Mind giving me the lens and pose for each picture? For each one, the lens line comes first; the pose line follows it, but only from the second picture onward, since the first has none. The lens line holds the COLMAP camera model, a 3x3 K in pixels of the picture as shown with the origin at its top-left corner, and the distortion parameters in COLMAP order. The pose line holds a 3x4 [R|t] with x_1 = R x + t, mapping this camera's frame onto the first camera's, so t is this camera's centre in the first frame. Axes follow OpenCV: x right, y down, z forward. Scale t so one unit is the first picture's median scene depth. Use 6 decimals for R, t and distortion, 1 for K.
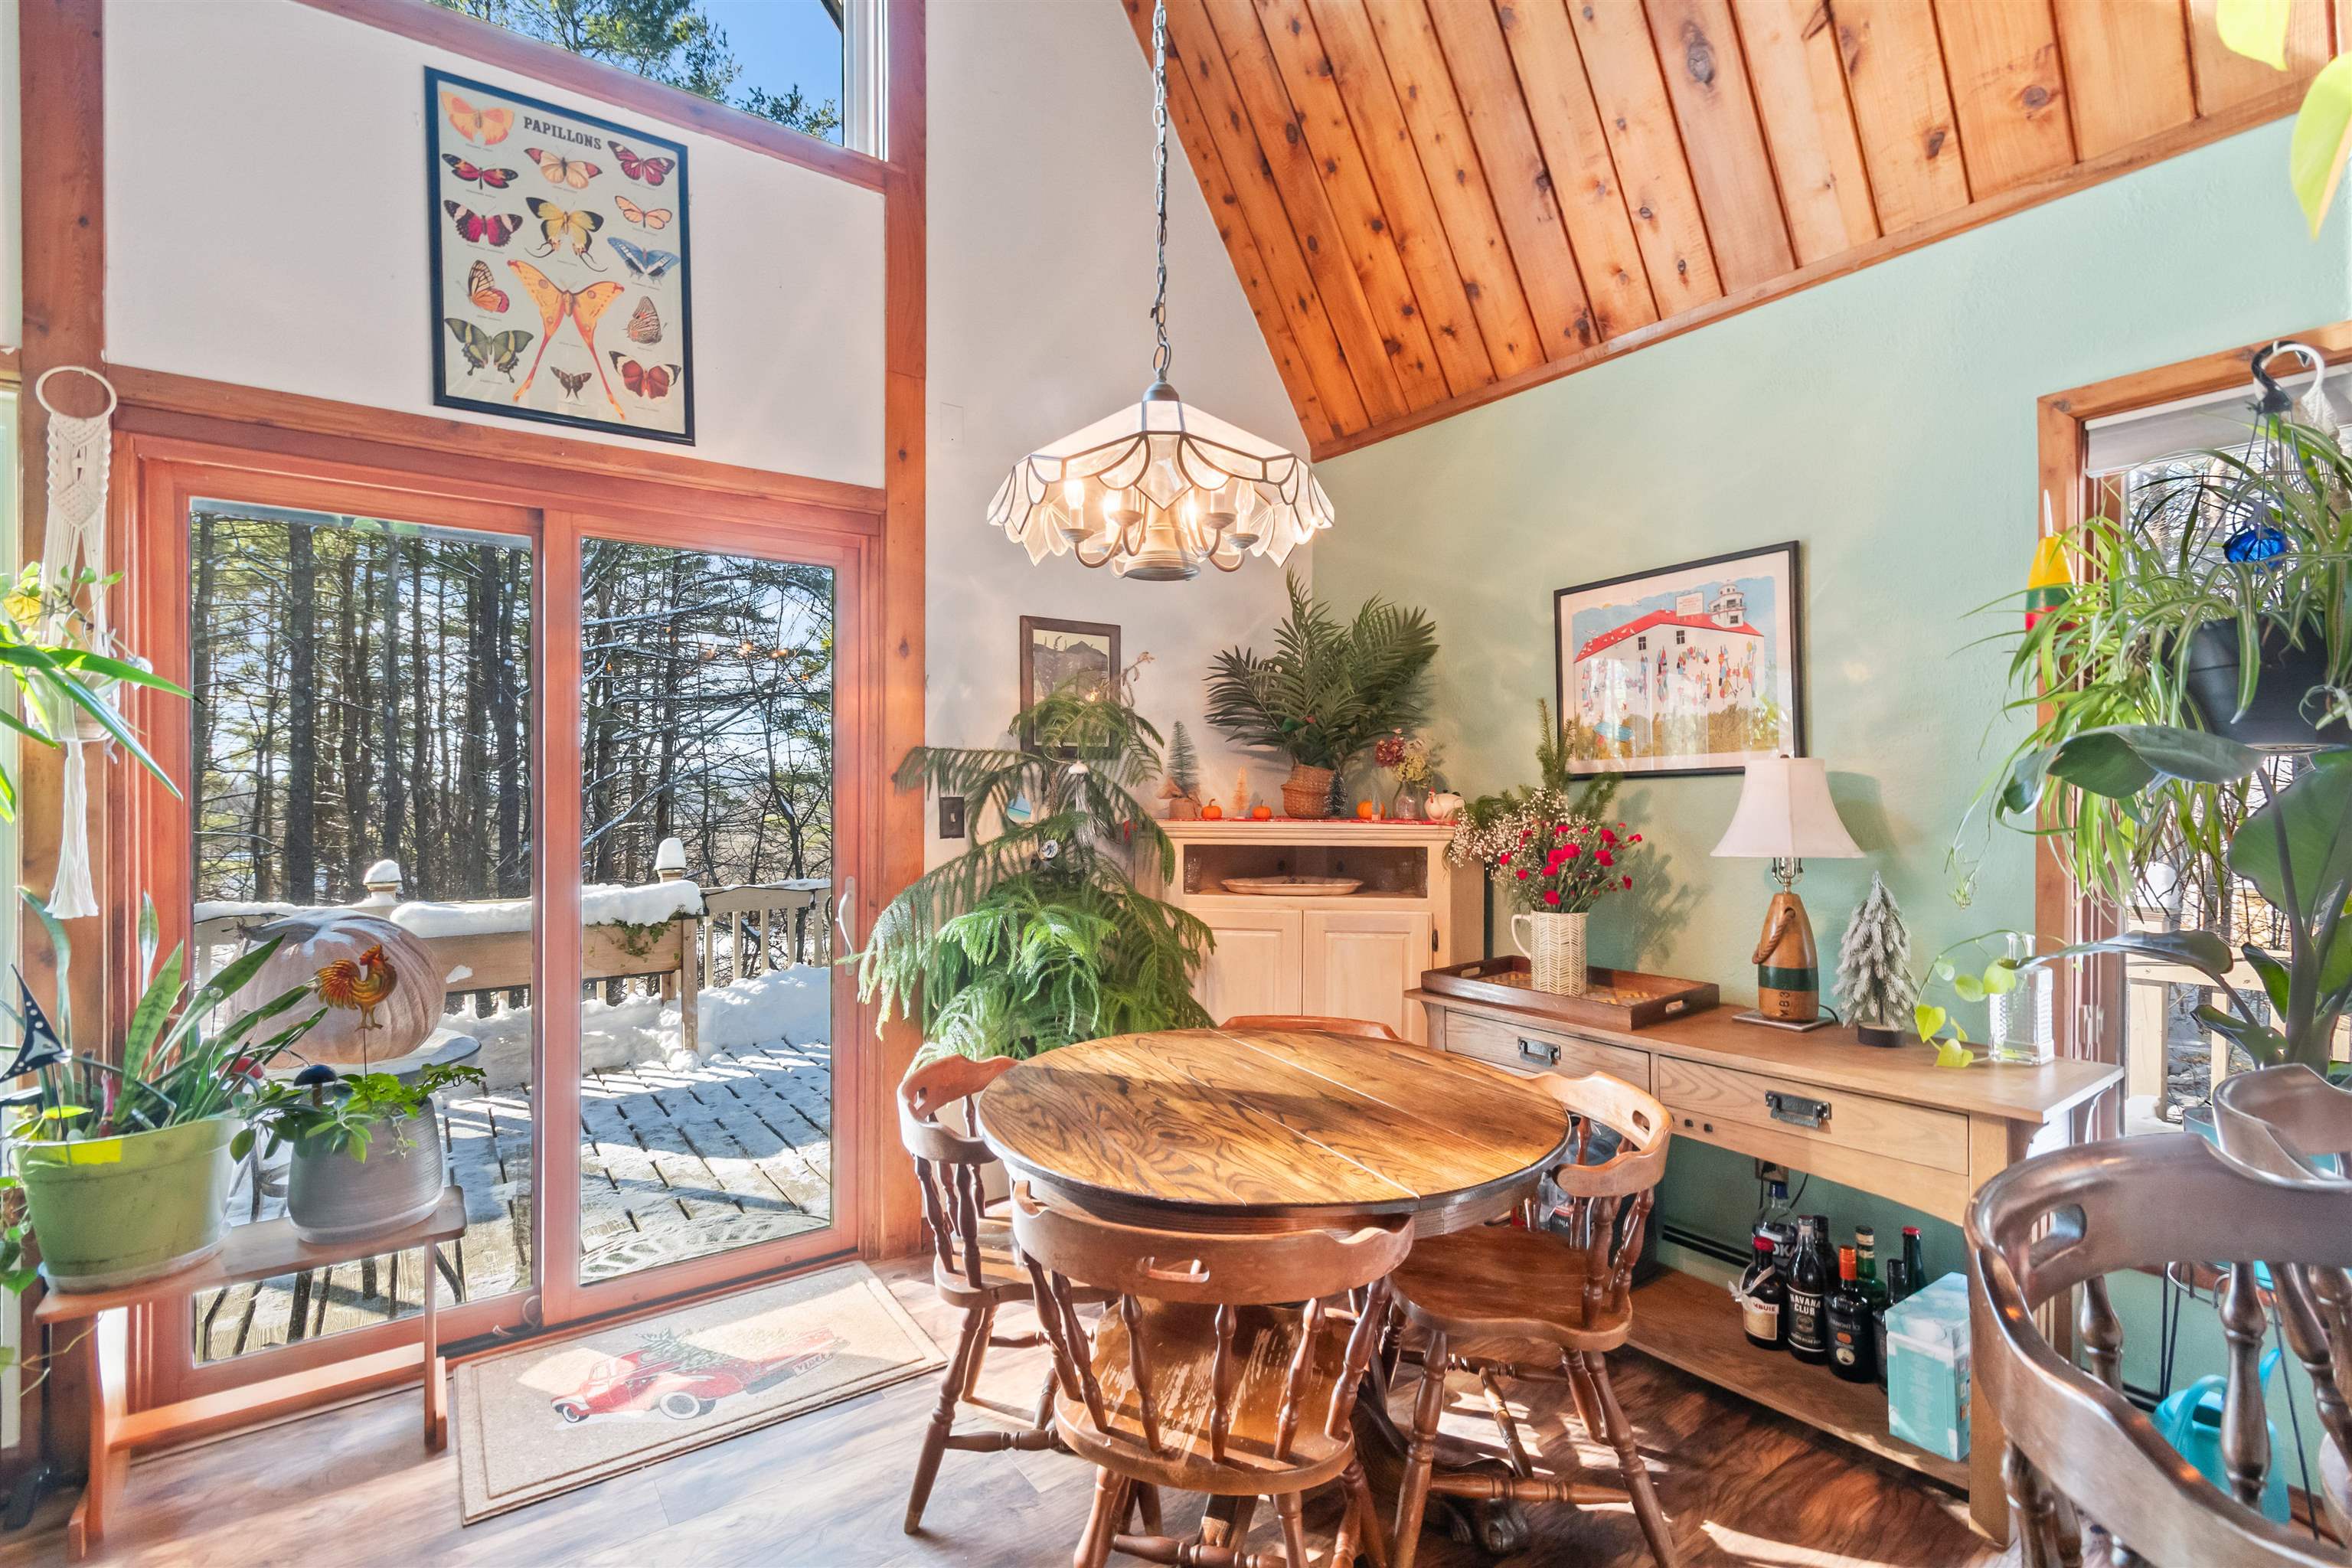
lens RADIAL K [[1068.3, 0, 1180.0], [0, 1068.3, 784.1], [0, 0, 1]] dist [0.004922, -0.002296]
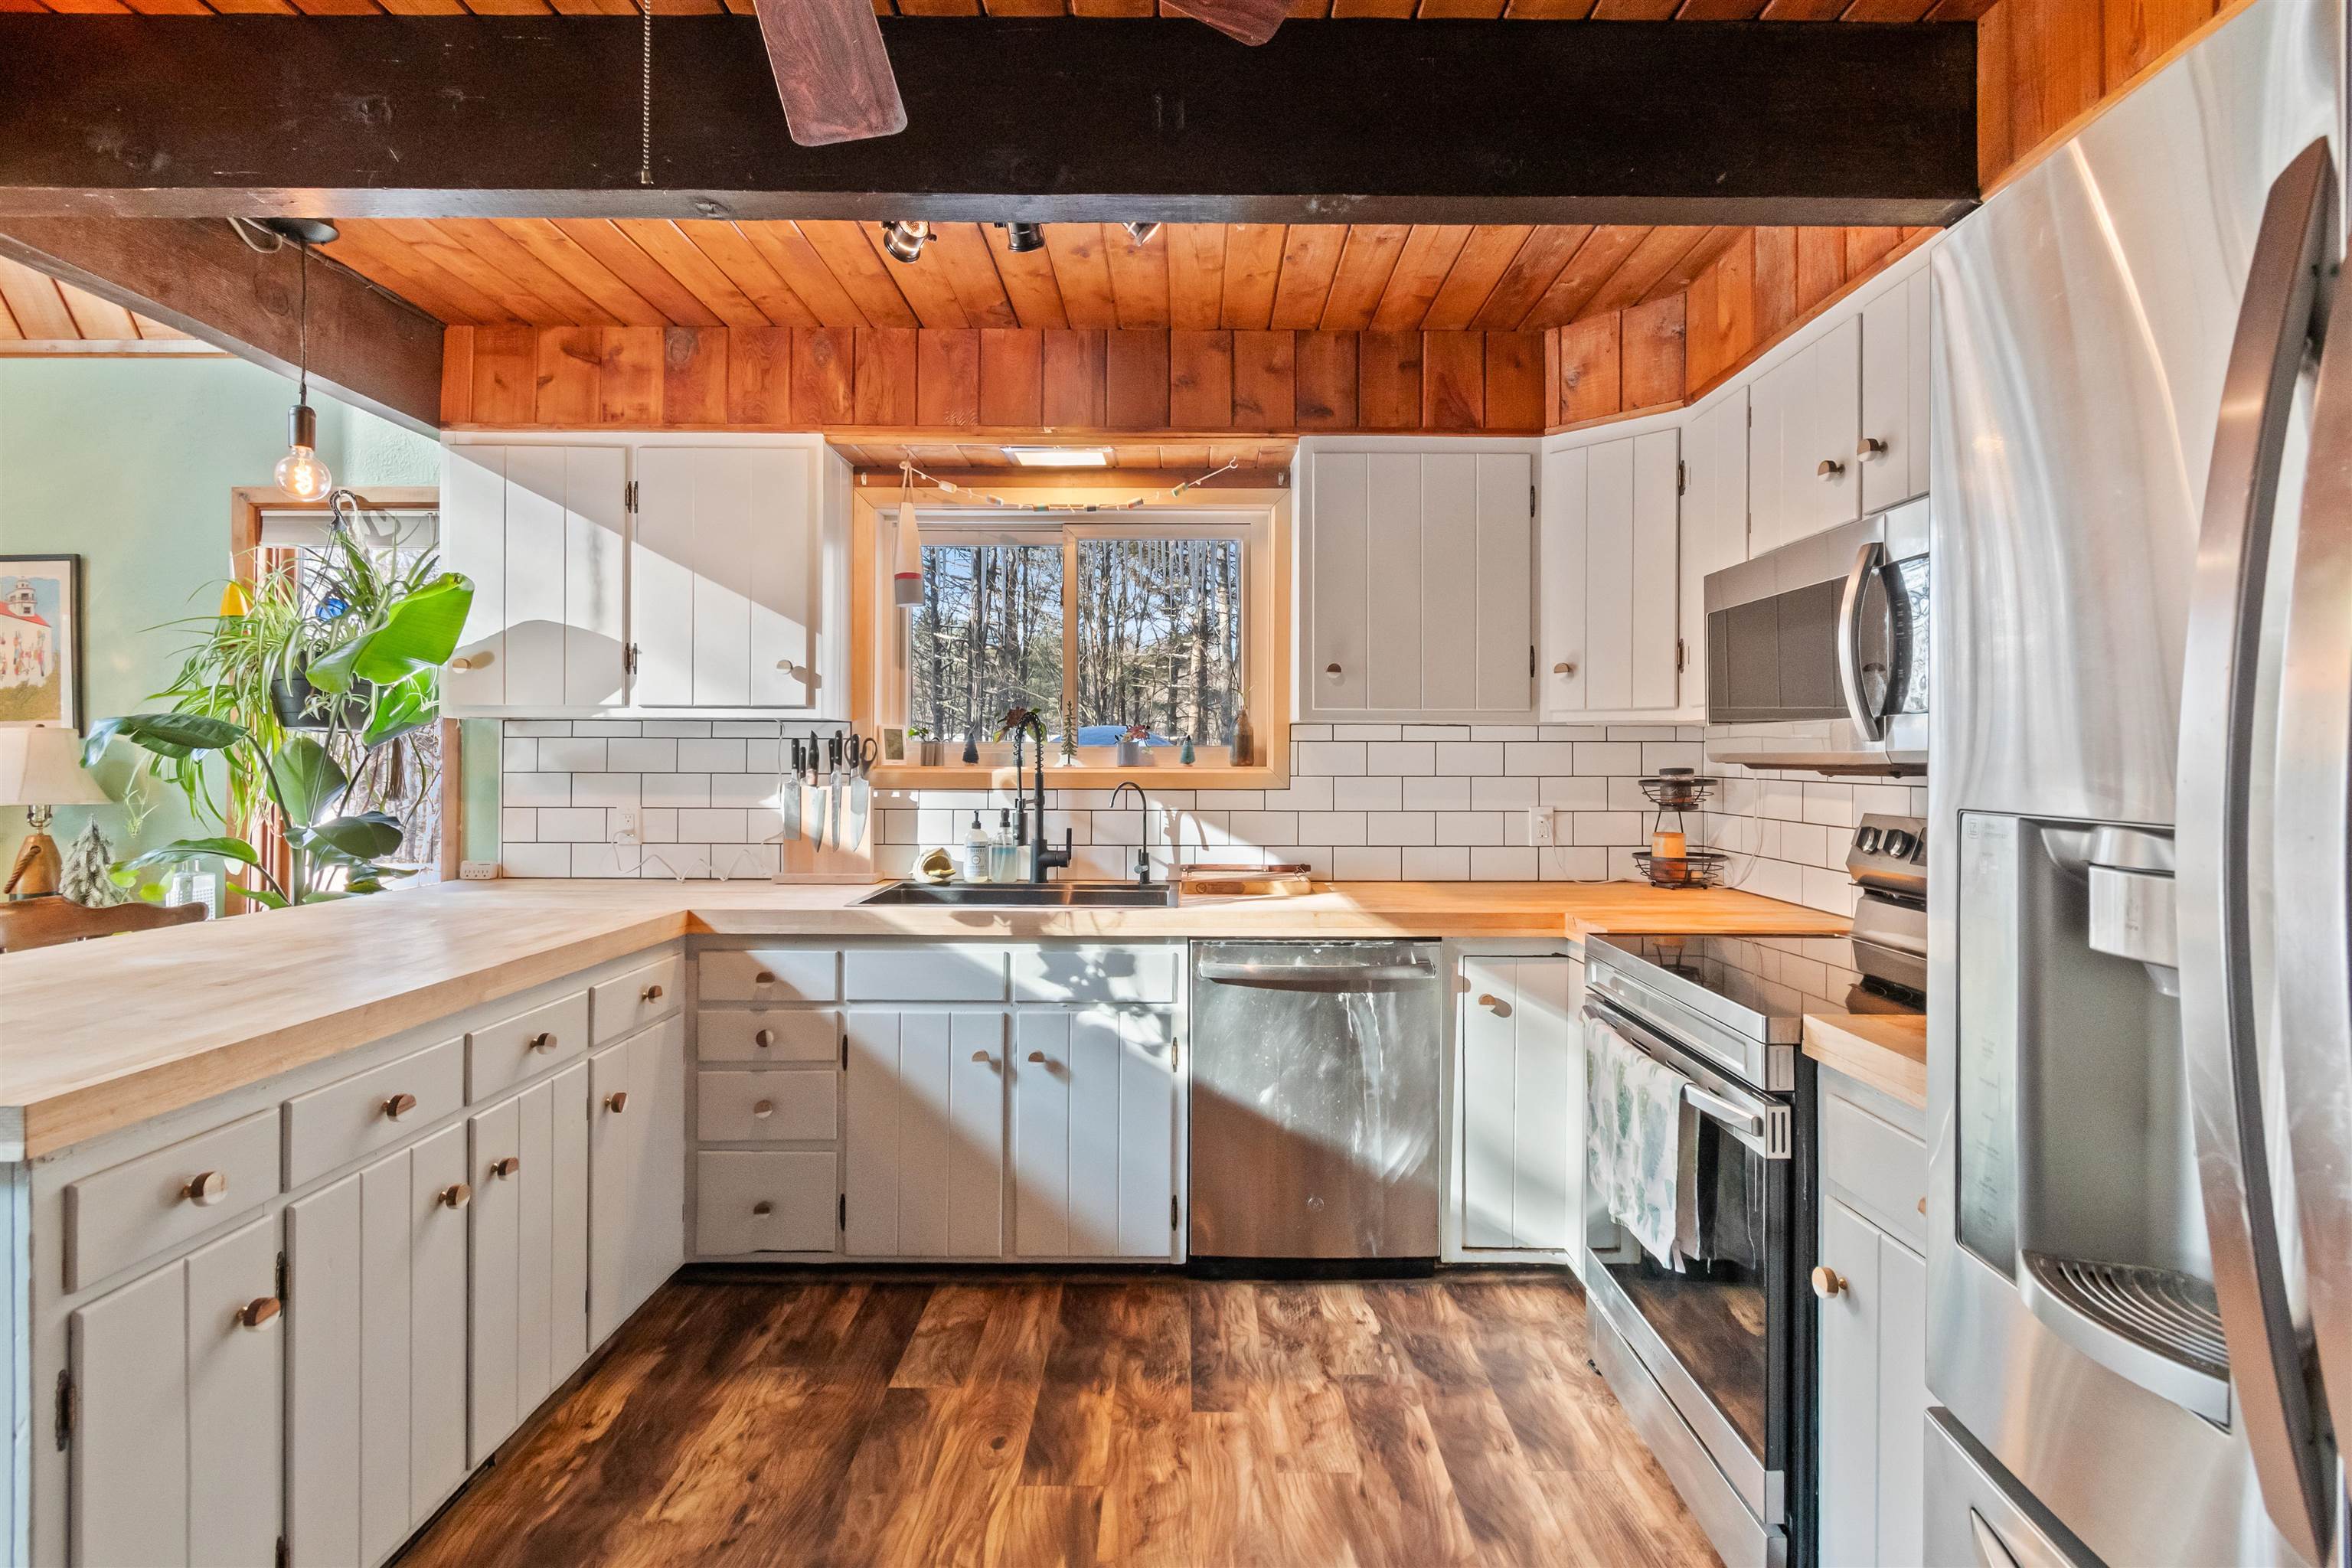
lens RADIAL K [[1114.8, 0, 1200.8], [0, 1114.8, 750.4], [0, 0, 1]] dist [0.004797, -0.003586]
pose [[0.563877, 0.011870, 0.825774, 0.241647], [-0.005587, 0.999929, -0.010559, 0.008657], [-0.825840, 0.001341, 0.563903, -0.819651]]
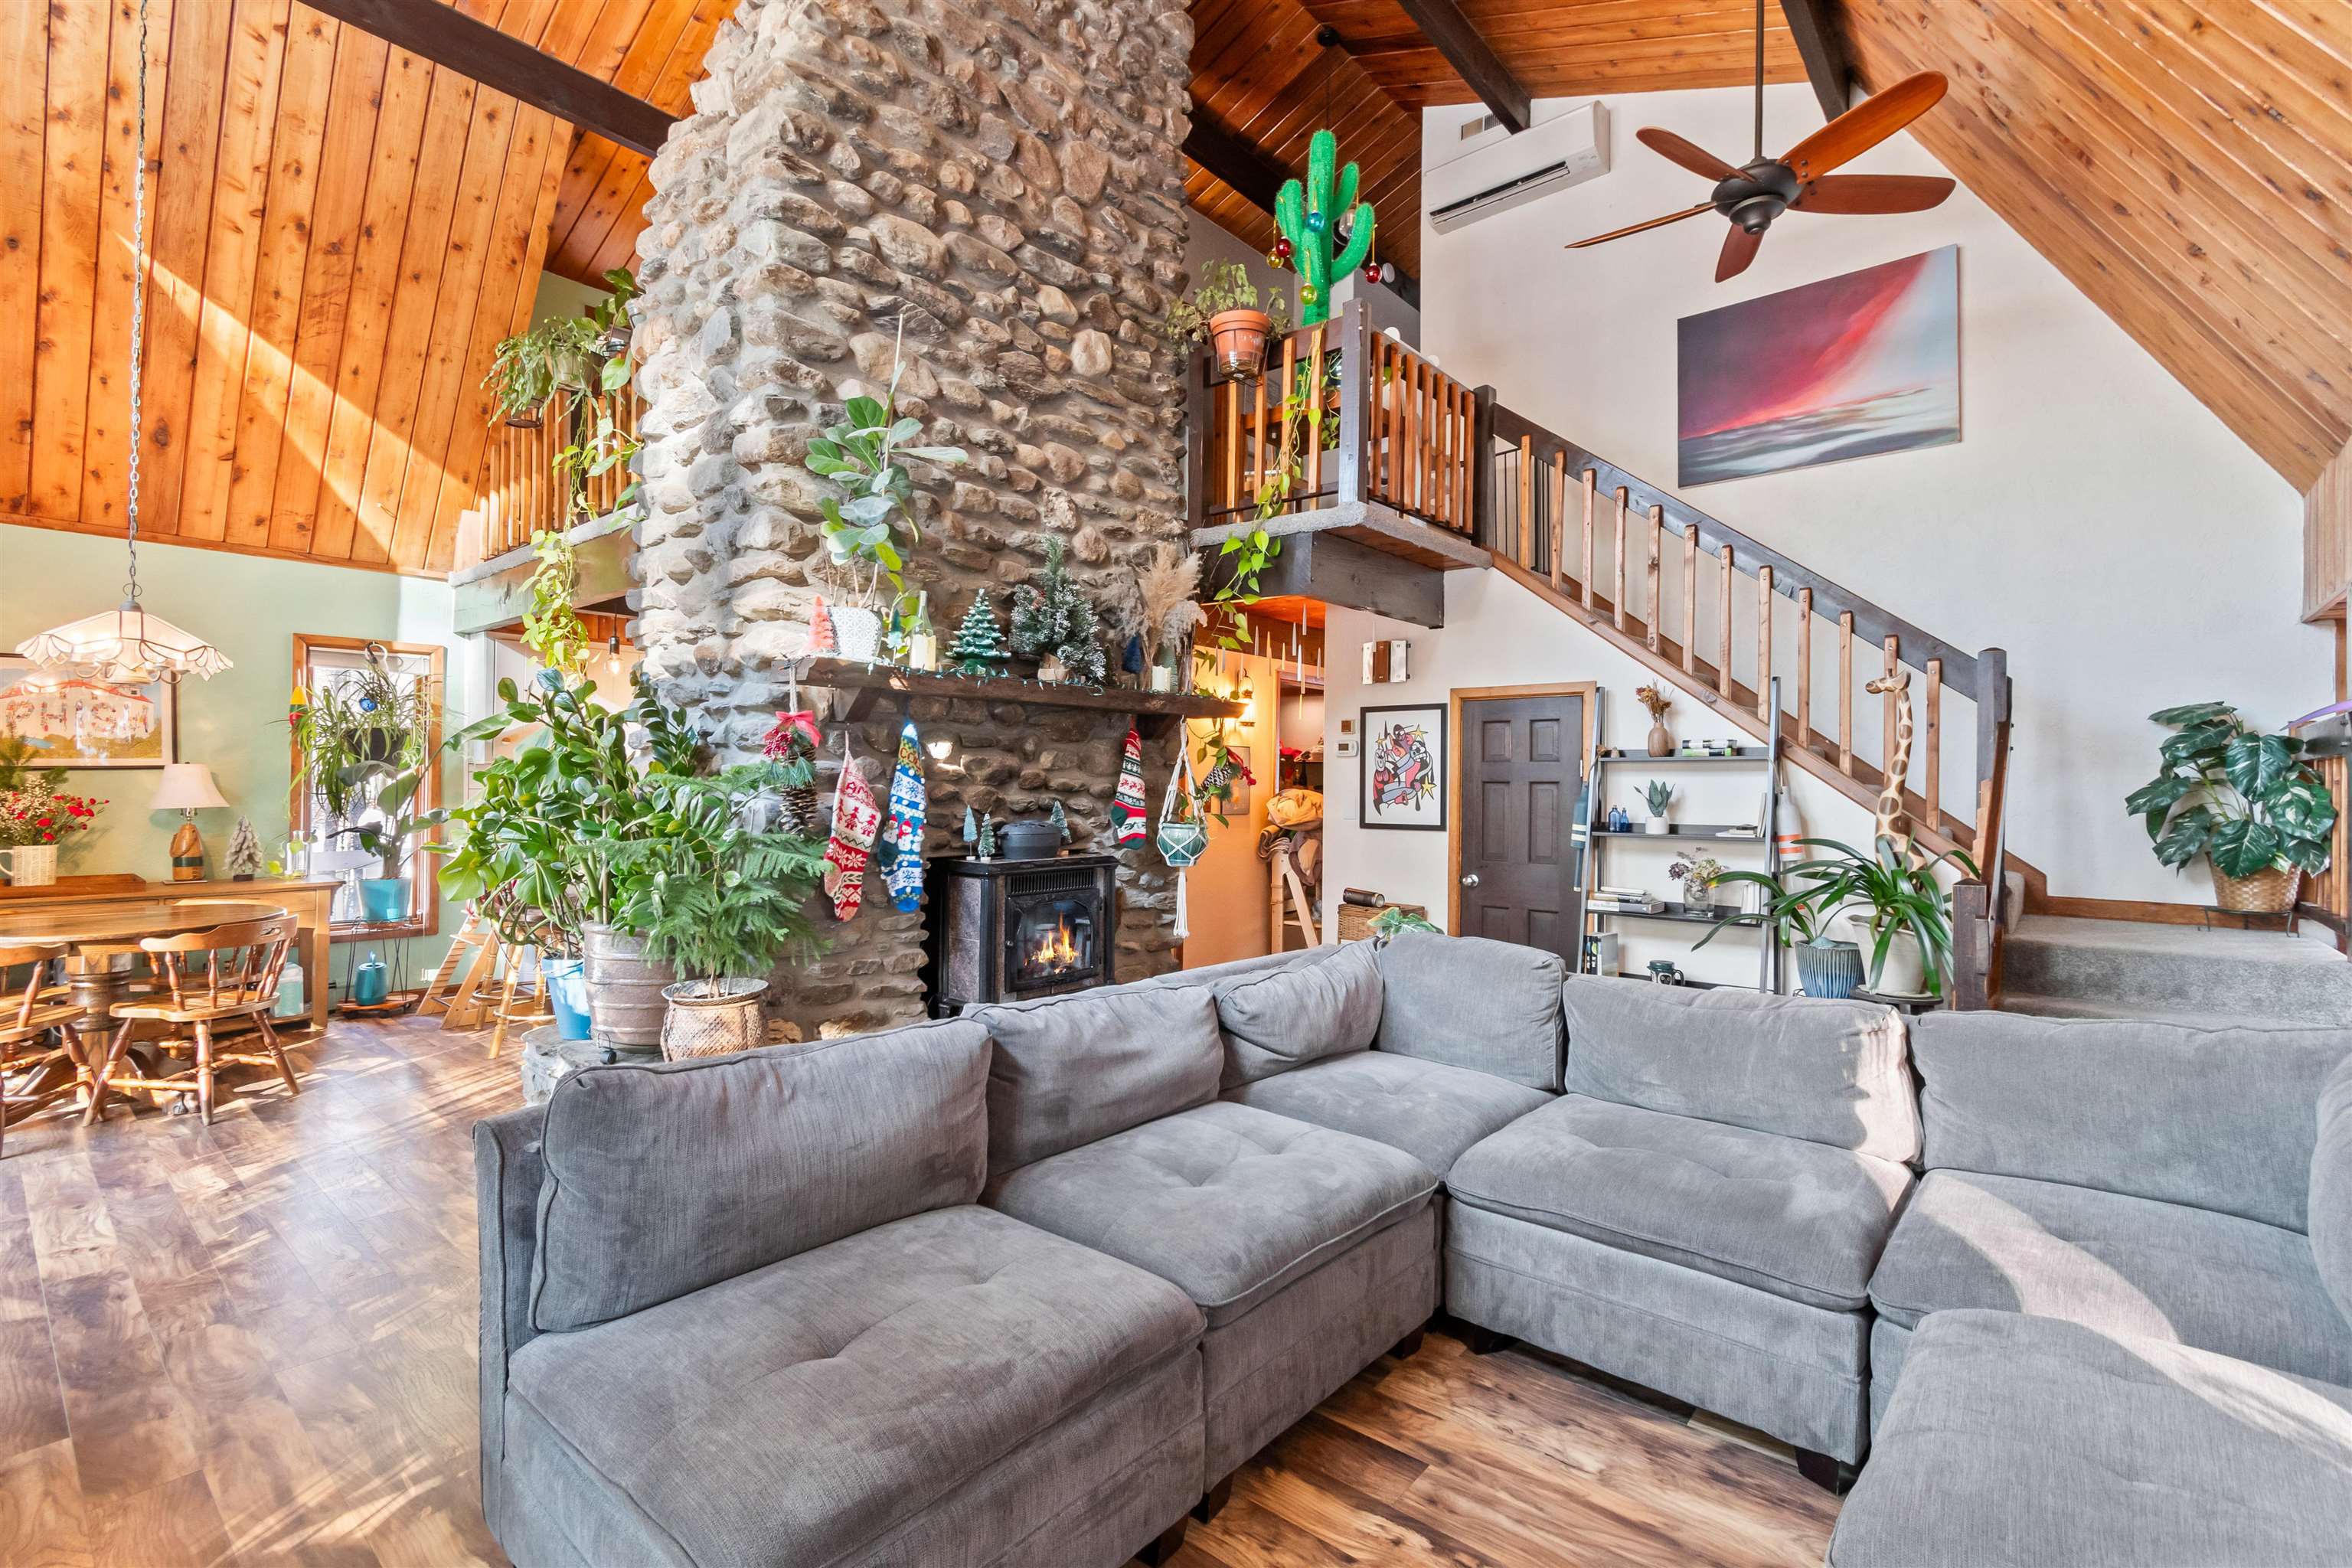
lens RADIAL K [[1068.3, 0, 1184.6], [0, 1068.3, 773.9], [0, 0, 1]] dist [0.004922, -0.002296]
pose [[-0.238712, 0.009382, 0.971045, -1.902847], [-0.010485, 0.999870, -0.012238, 0.002791], [-0.971034, -0.013102, -0.238583, -0.436610]]
